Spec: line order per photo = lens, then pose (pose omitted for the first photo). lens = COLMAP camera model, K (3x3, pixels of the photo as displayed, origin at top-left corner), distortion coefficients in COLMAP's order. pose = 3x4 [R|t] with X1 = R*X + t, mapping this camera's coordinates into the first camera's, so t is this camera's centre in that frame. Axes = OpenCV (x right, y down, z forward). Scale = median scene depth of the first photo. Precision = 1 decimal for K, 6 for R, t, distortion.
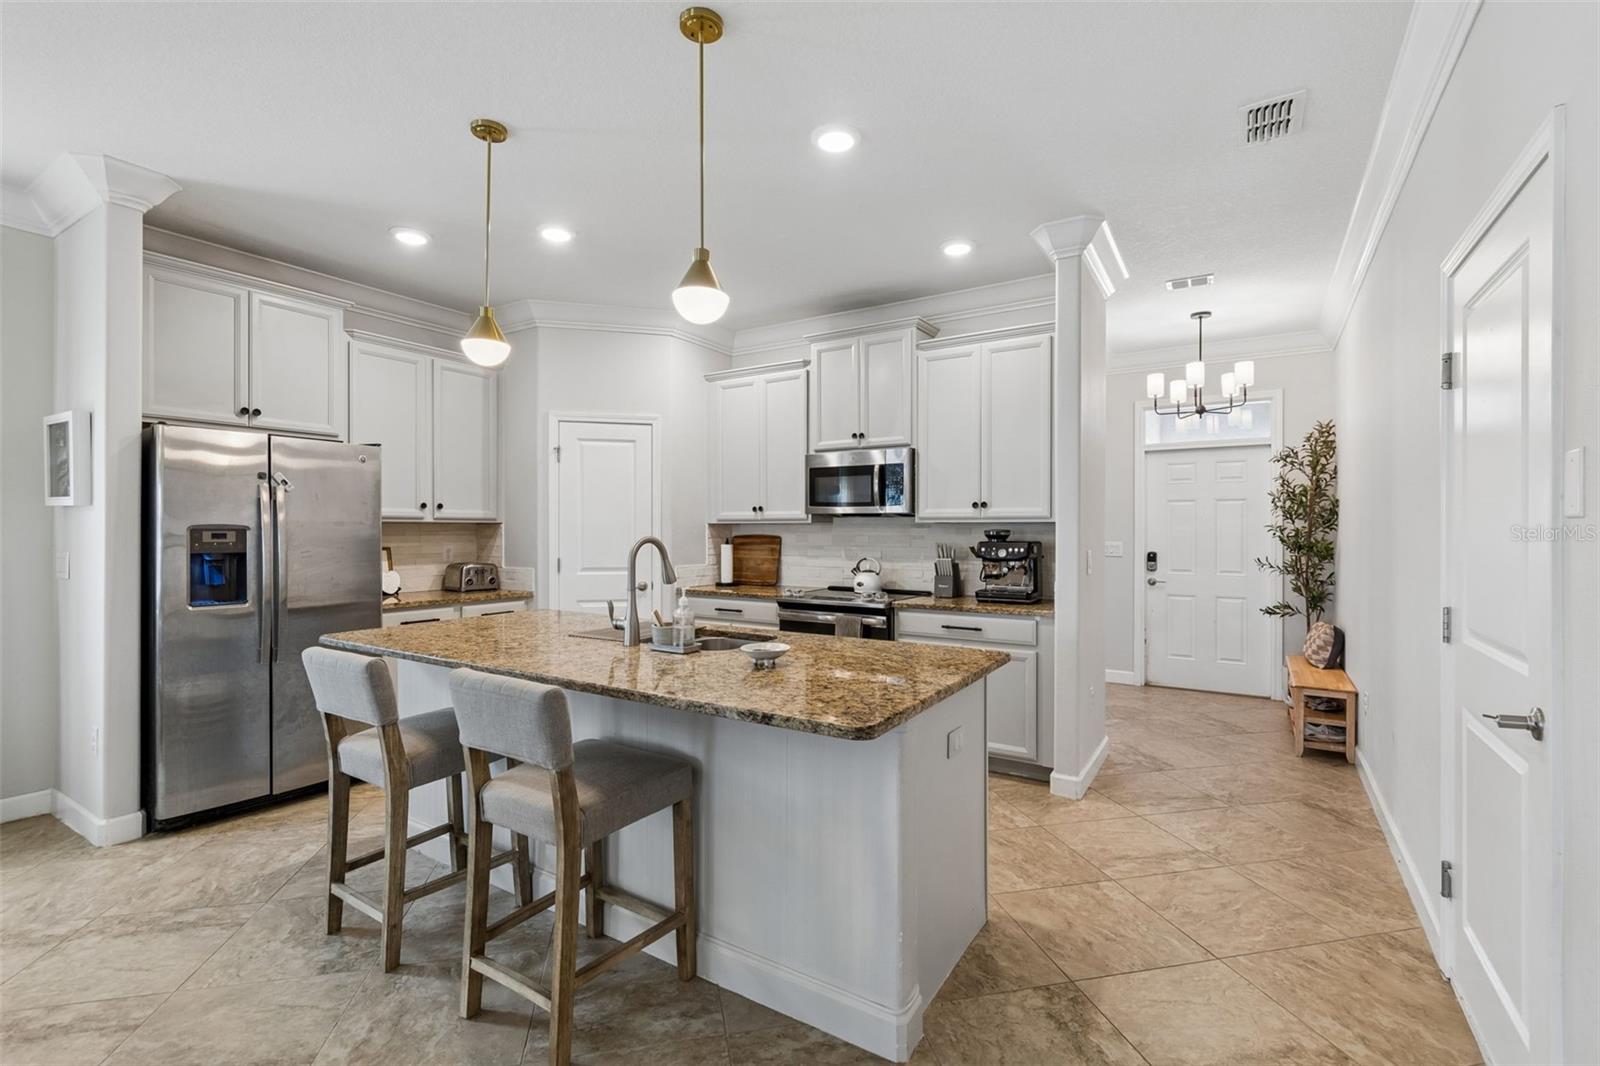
lens RADIAL K [[710.6, 0, 815.8], [0, 710.6, 529.9], [0, 0, 1]] dist [-0.004784, 0.000049]
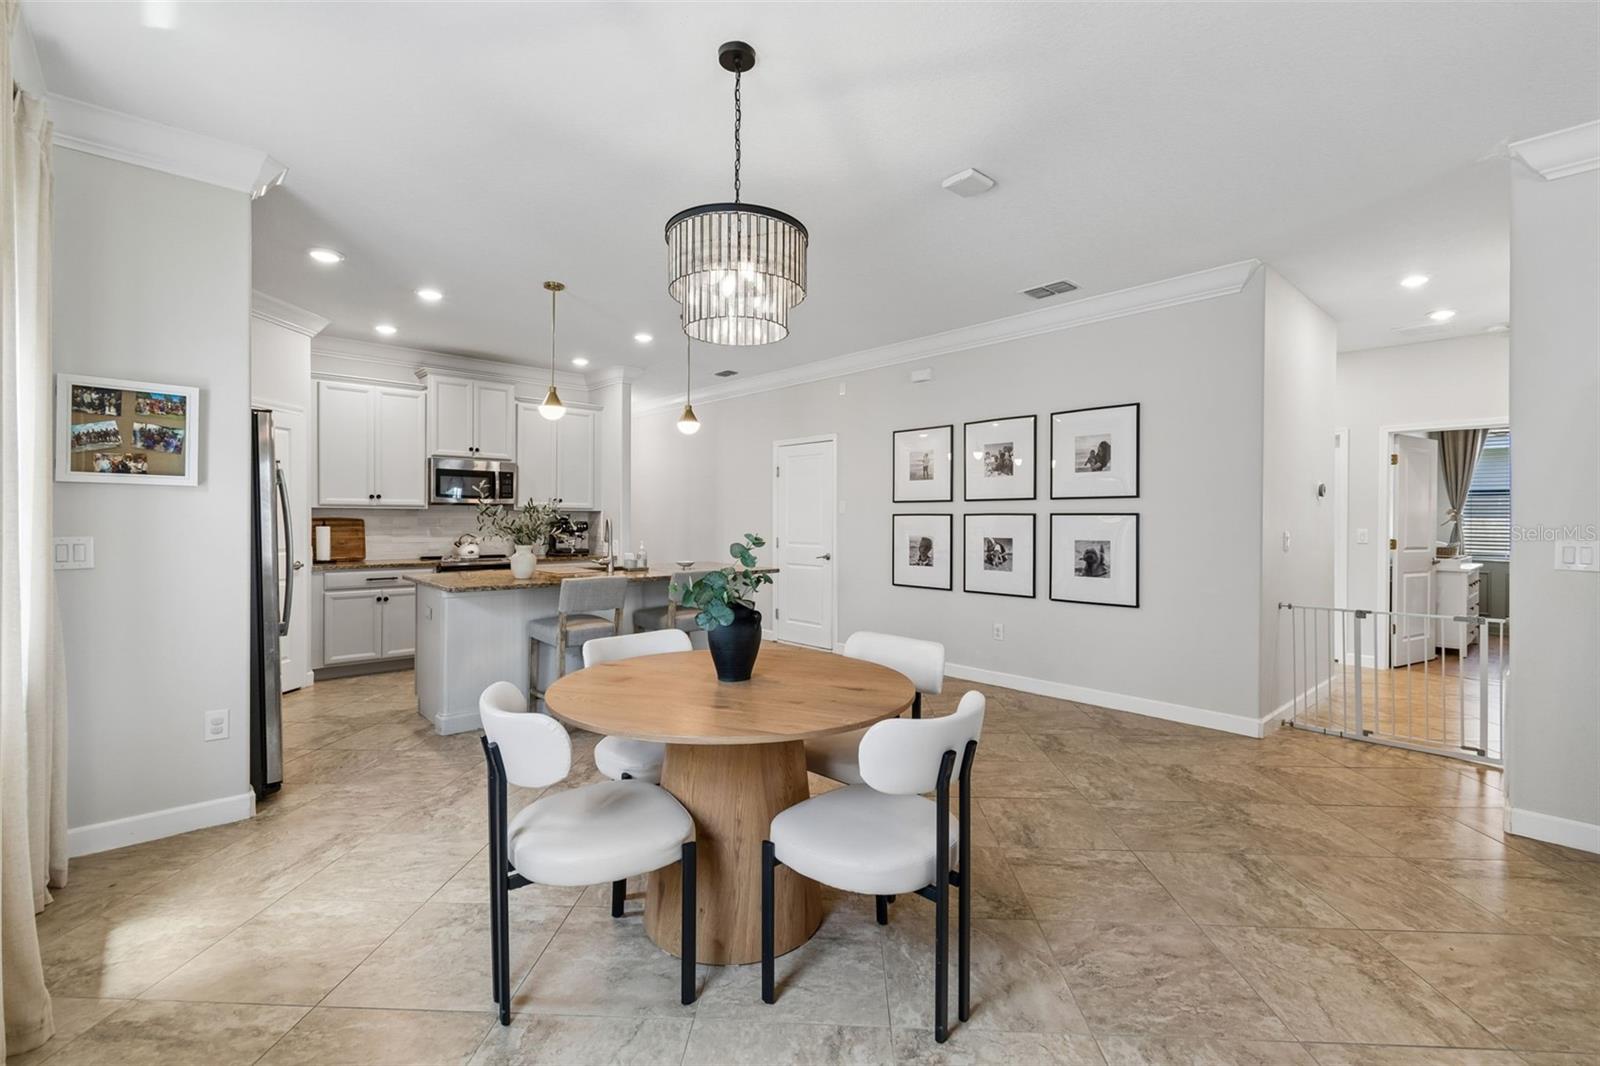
lens RADIAL K [[710.6, 0, 810.4], [0, 710.6, 521.0], [0, 0, 1]] dist [-0.004784, 0.000049]
pose [[0.259320, -0.003964, 0.965783, -1.300639], [-0.004685, 0.999975, 0.005363, 0.002597], [-0.965780, -0.005916, 0.259294, -0.044835]]
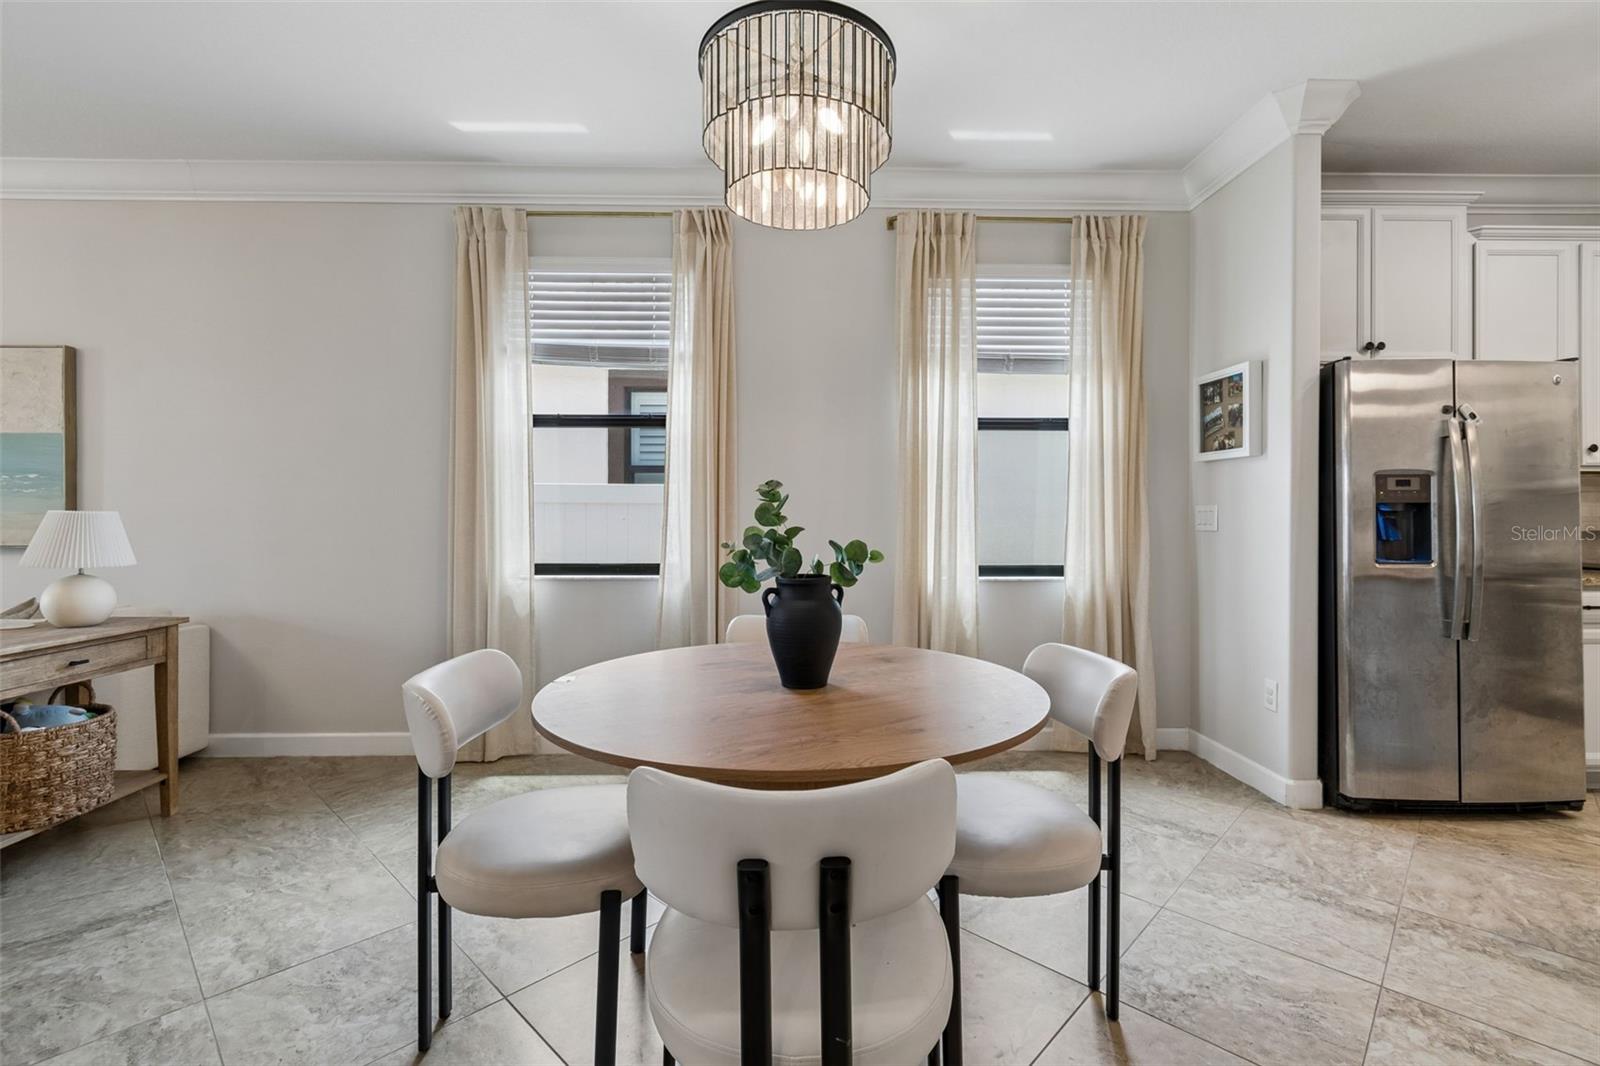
lens RADIAL K [[710.6, 0, 791.7], [0, 710.6, 520.1], [0, 0, 1]] dist [-0.004784, 0.000049]
pose [[0.531291, -0.000015, -0.847189, -0.399157], [0.002168, 0.999997, 0.001342, 0.039548], [0.847187, -0.002550, 0.531290, -0.062336]]
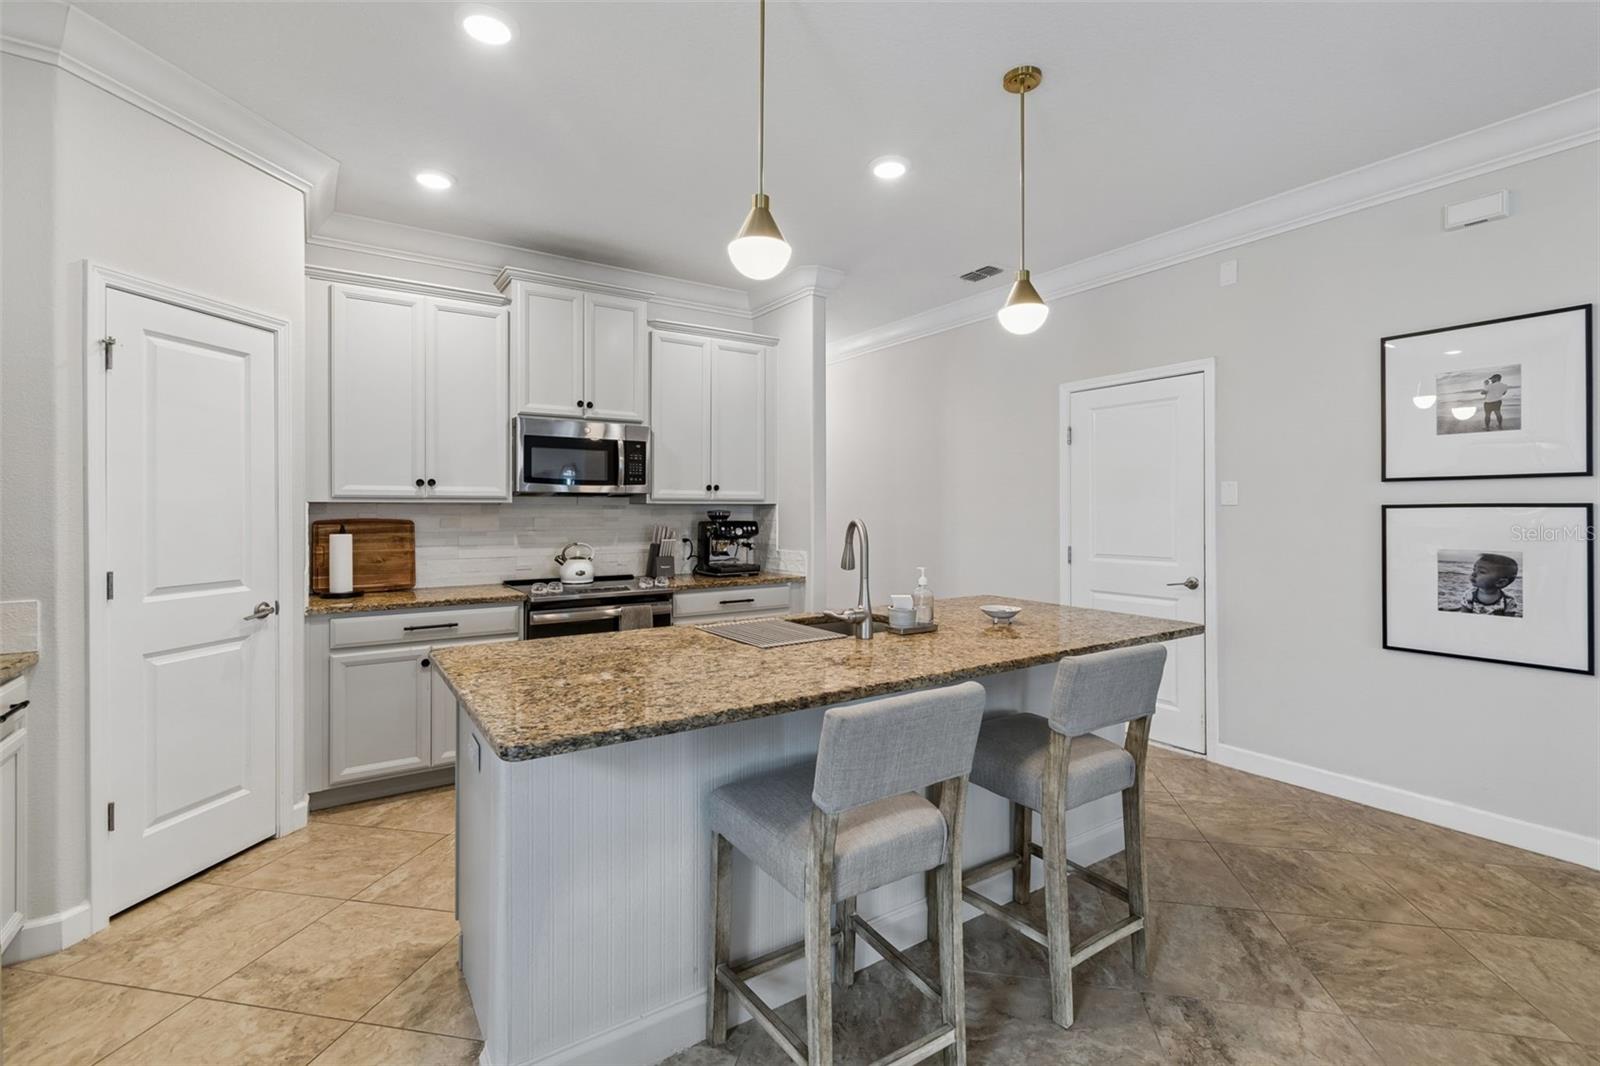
lens RADIAL K [[710.6, 0, 801.0], [0, 710.6, 506.8], [0, 0, 1]] dist [-0.004784, 0.000049]
pose [[0.406350, 0.003094, 0.913712, -0.711049], [0.002602, 0.999986, -0.004543, -0.000887], [-0.913714, 0.004223, 0.406336, 0.445139]]
